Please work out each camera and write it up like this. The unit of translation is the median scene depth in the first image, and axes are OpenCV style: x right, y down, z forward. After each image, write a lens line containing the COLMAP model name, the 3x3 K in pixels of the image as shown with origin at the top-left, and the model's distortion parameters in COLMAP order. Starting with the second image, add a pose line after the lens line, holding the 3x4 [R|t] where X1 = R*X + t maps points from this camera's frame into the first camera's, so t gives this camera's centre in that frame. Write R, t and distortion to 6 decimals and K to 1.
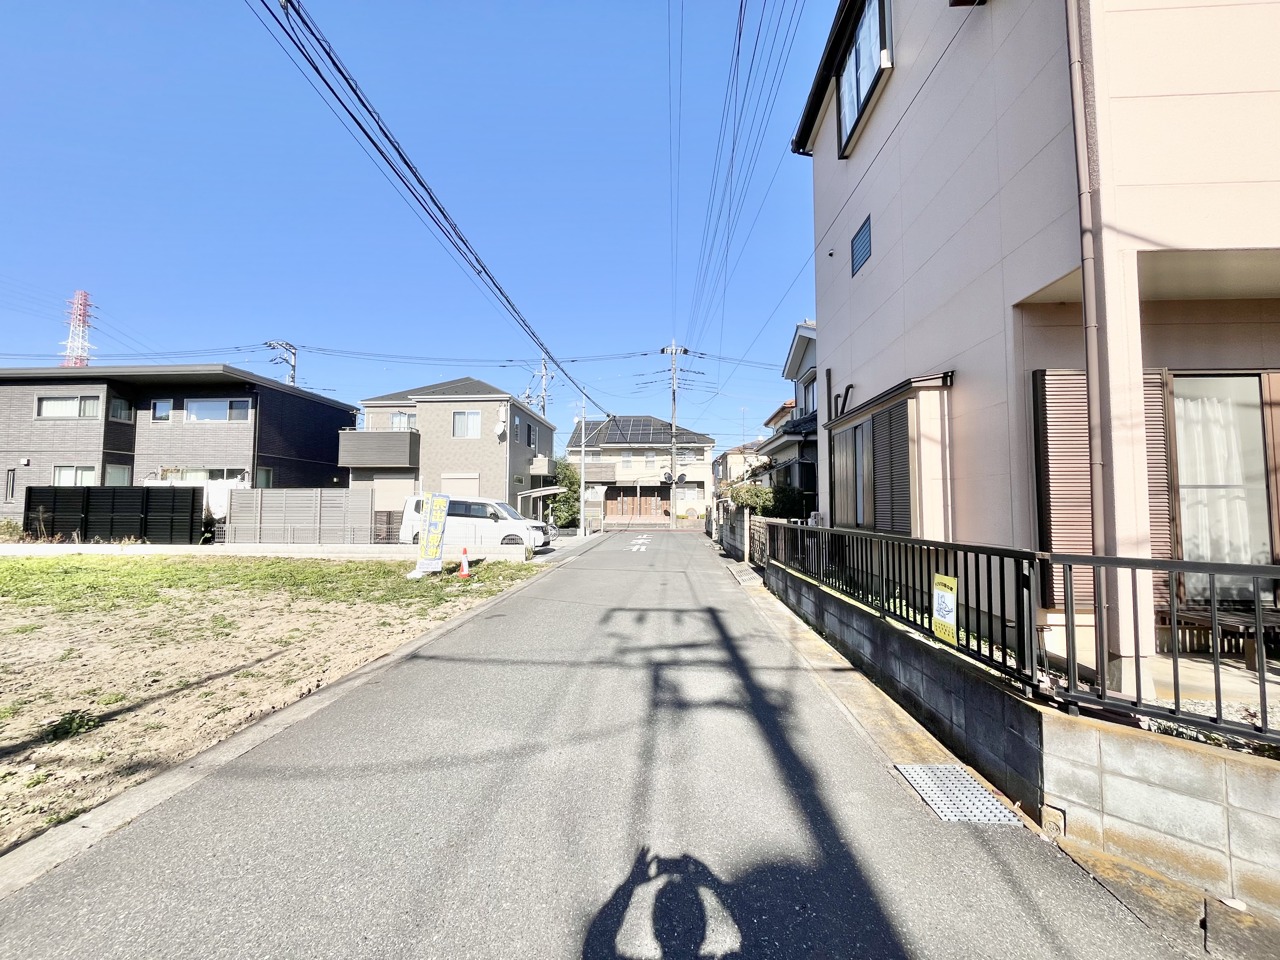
lens RADIAL K [[519.6, 0, 638.2], [0, 519.6, 478.0], [0, 0, 1]] dist [-0.007114, 0.001052]
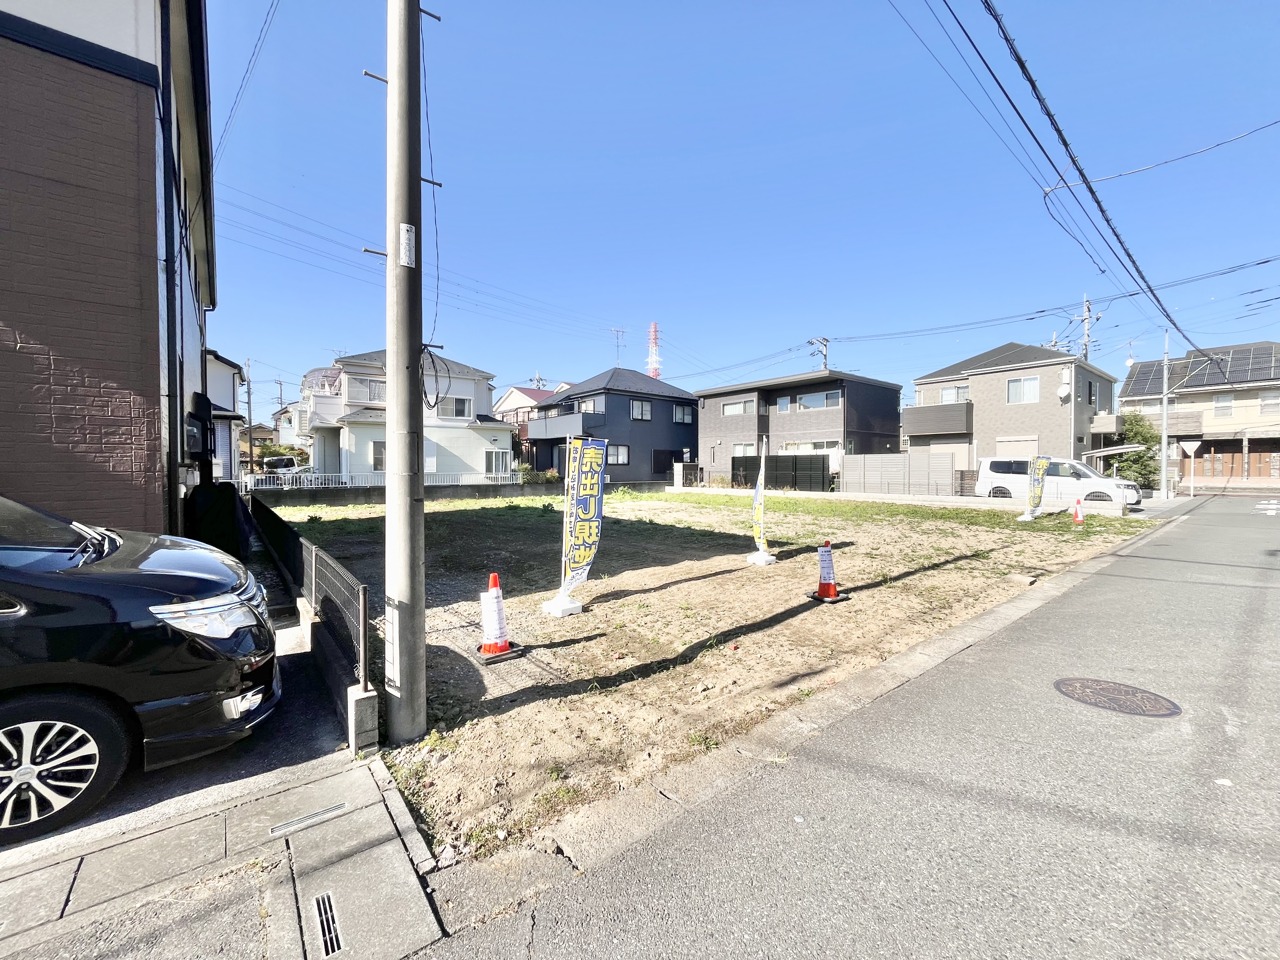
lens RADIAL K [[519.6, 0, 637.6], [0, 519.6, 475.0], [0, 0, 1]] dist [-0.007114, 0.001052]
pose [[0.668839, 0.004983, -0.743390, -0.072730], [0.045341, 0.997843, 0.047482, -0.016552], [0.742023, -0.065464, 0.667170, -0.355683]]
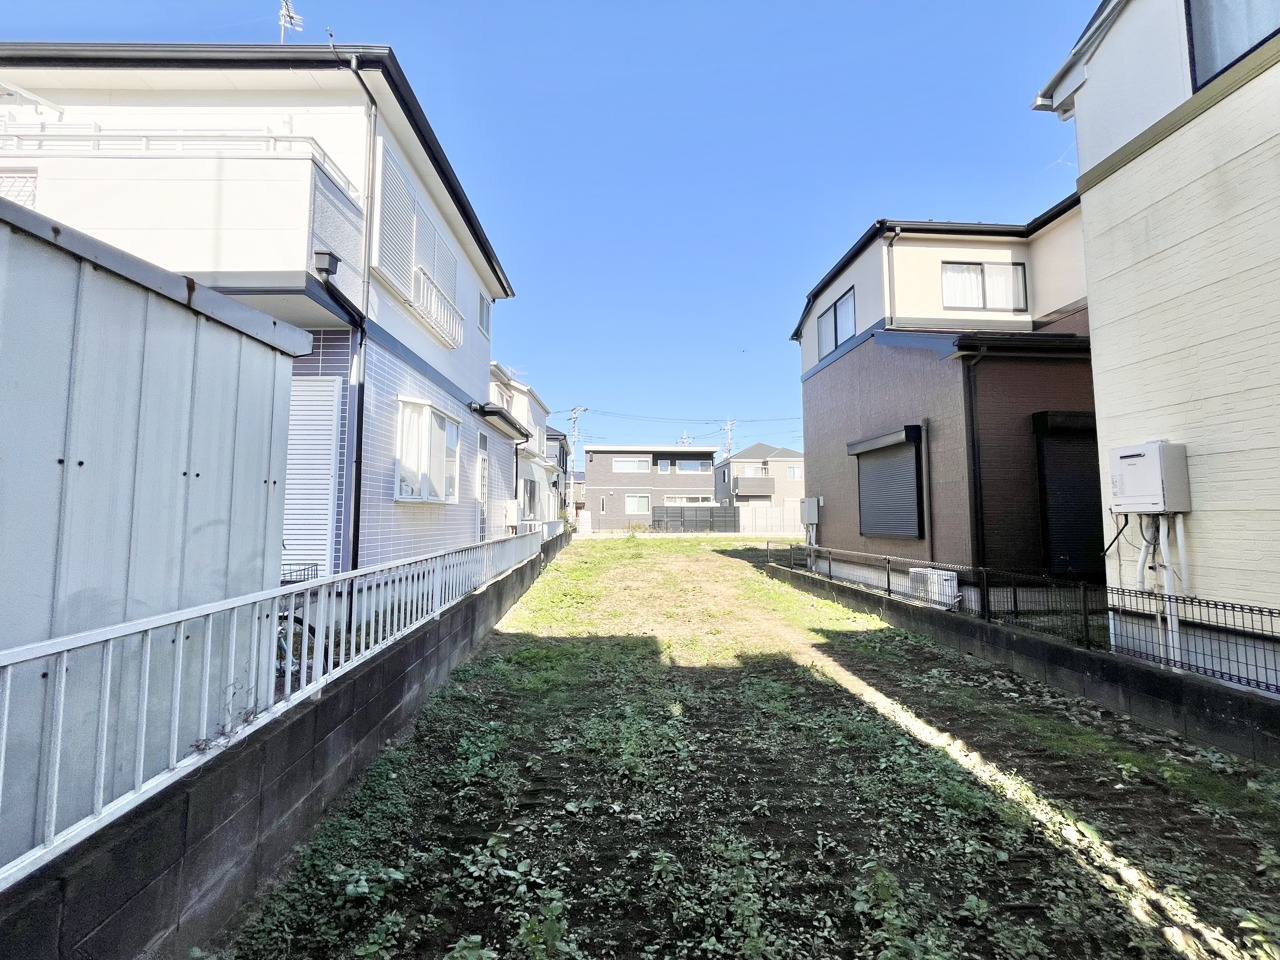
lens RADIAL K [[519.6, 0, 643.7], [0, 519.6, 477.7], [0, 0, 1]] dist [-0.007114, 0.001052]
pose [[0.990121, 0.007503, 0.140014, -1.285615], [-0.004728, 0.999786, -0.020144, -0.049415], [-0.140136, 0.019284, 0.989945, -0.931415]]
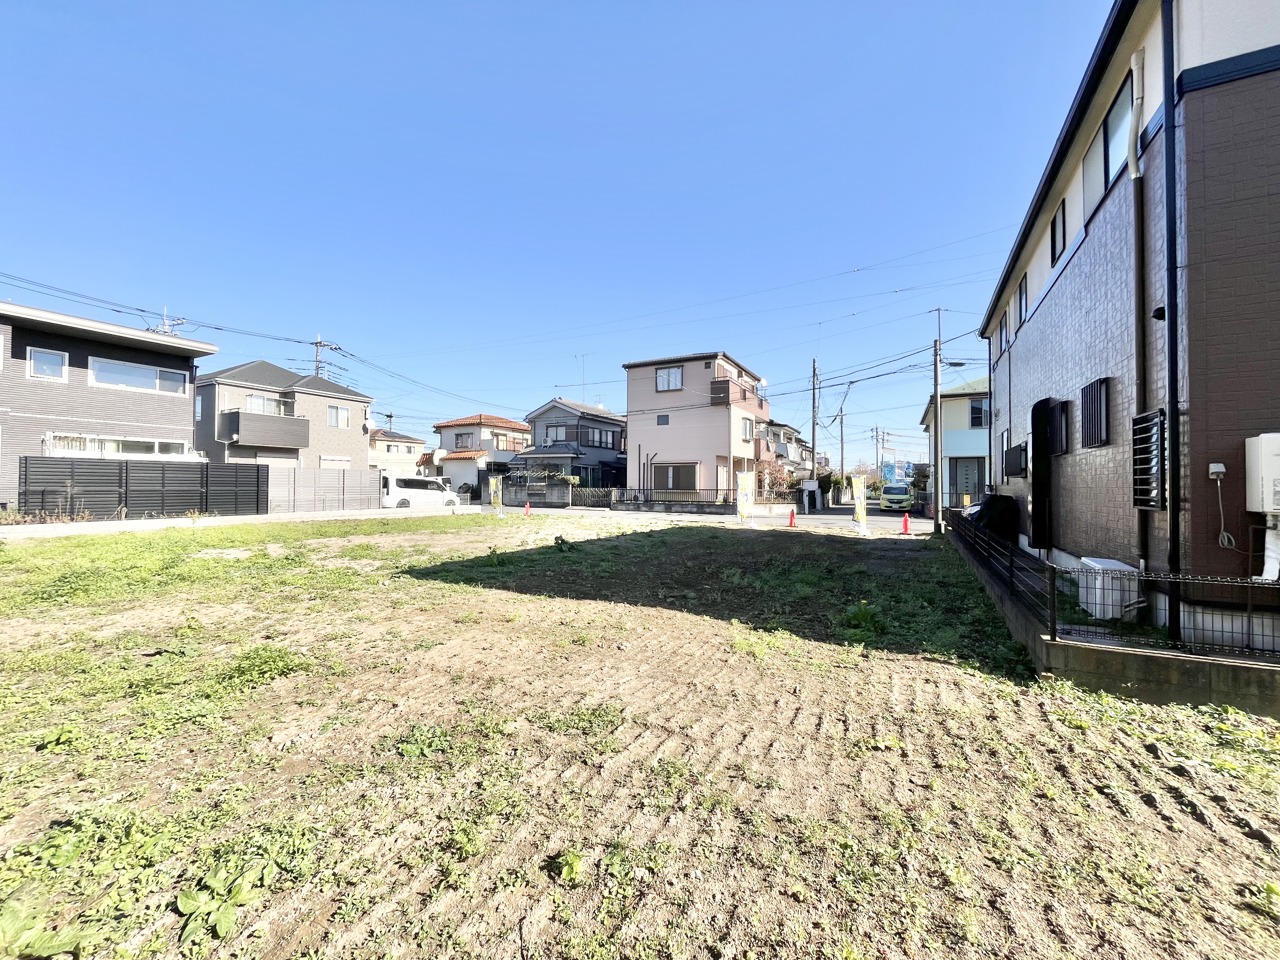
lens RADIAL K [[519.6, 0, 639.7], [0, 519.6, 481.7], [0, 0, 1]] dist [-0.007114, 0.001052]
pose [[0.413100, 0.006606, 0.910662, -1.292109], [-0.054405, 0.998367, 0.017437, -0.009615], [-0.909059, -0.056748, 0.412785, -0.203954]]
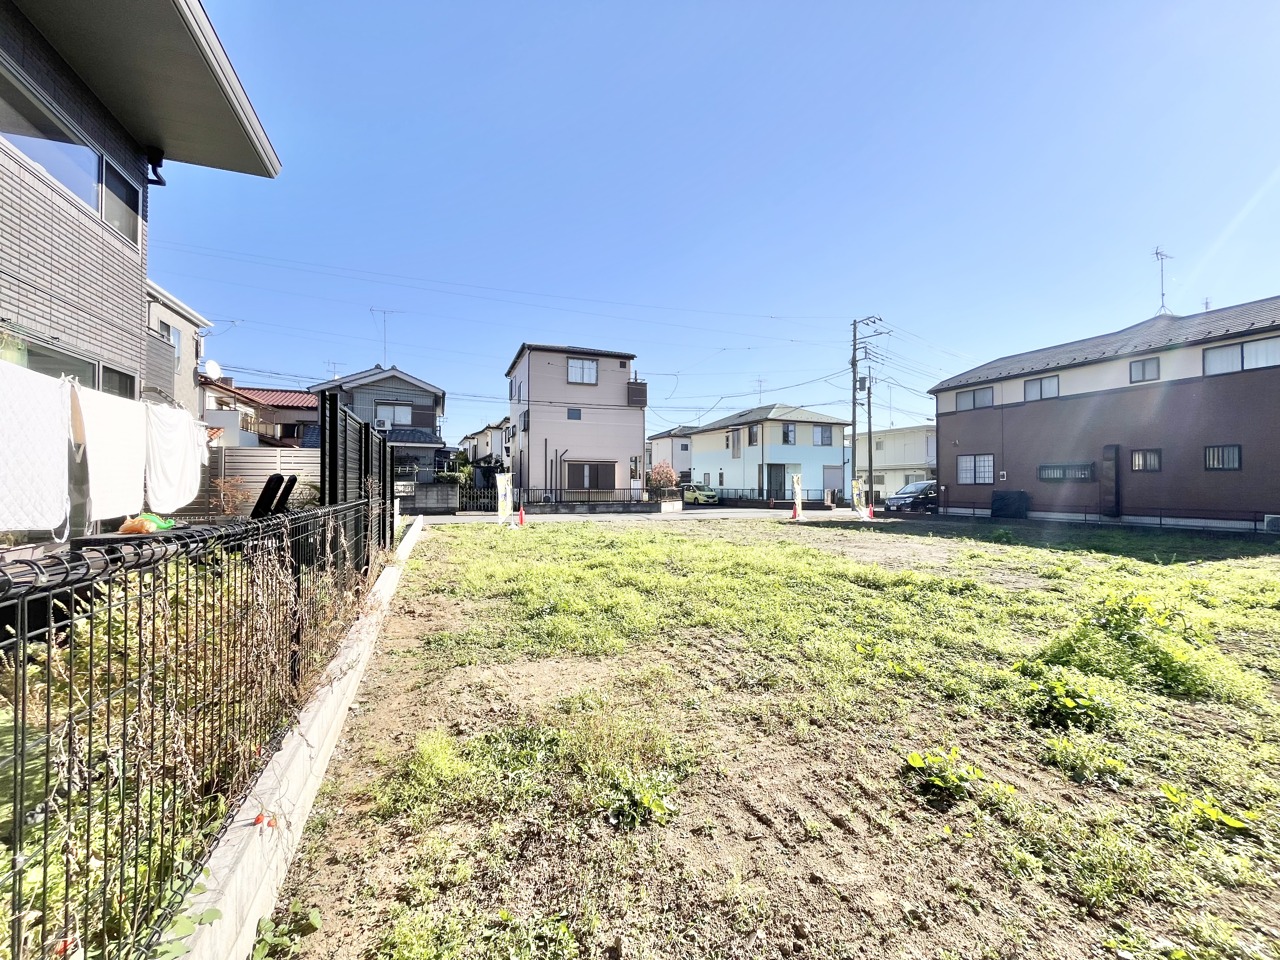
lens RADIAL K [[519.6, 0, 634.4], [0, 519.6, 478.8], [0, 0, 1]] dist [-0.007114, 0.001052]
pose [[-0.403912, 0.006362, 0.914776, -1.232786], [-0.054852, 0.998008, -0.031161, 0.044645], [-0.913152, -0.062763, -0.402759, 0.812987]]
